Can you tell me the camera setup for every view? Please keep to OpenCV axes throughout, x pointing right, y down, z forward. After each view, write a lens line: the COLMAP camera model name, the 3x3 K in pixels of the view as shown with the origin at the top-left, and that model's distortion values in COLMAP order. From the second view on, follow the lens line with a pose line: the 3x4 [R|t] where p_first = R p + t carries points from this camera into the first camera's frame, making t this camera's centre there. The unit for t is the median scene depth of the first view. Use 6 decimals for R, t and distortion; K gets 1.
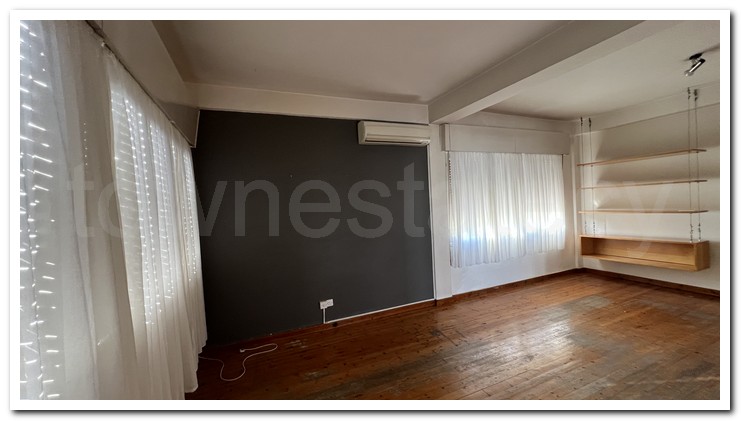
lens RADIAL K [[282.9, 0, 370.7], [0, 282.9, 213.6], [0, 0, 1]] dist [-0.003728, 0.001441]
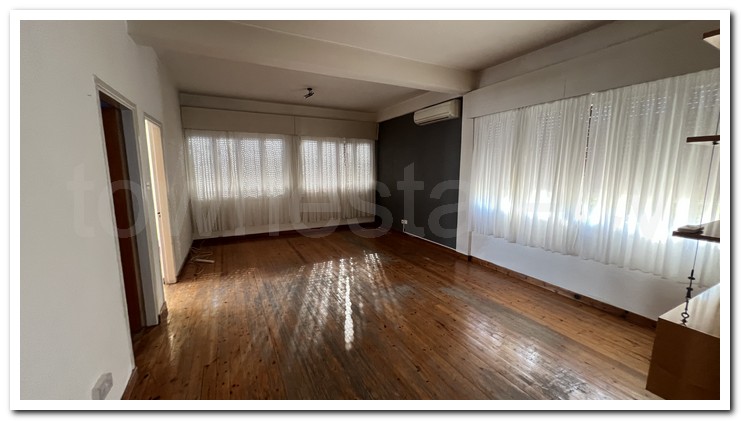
lens RADIAL K [[282.9, 0, 370.2], [0, 282.9, 213.7], [0, 0, 1]] dist [-0.003728, 0.001441]
pose [[0.066972, 0.206657, -0.976119, 1.293204], [-0.042627, 0.978014, 0.204134, -0.070735], [0.996844, 0.027937, 0.074309, 0.539305]]
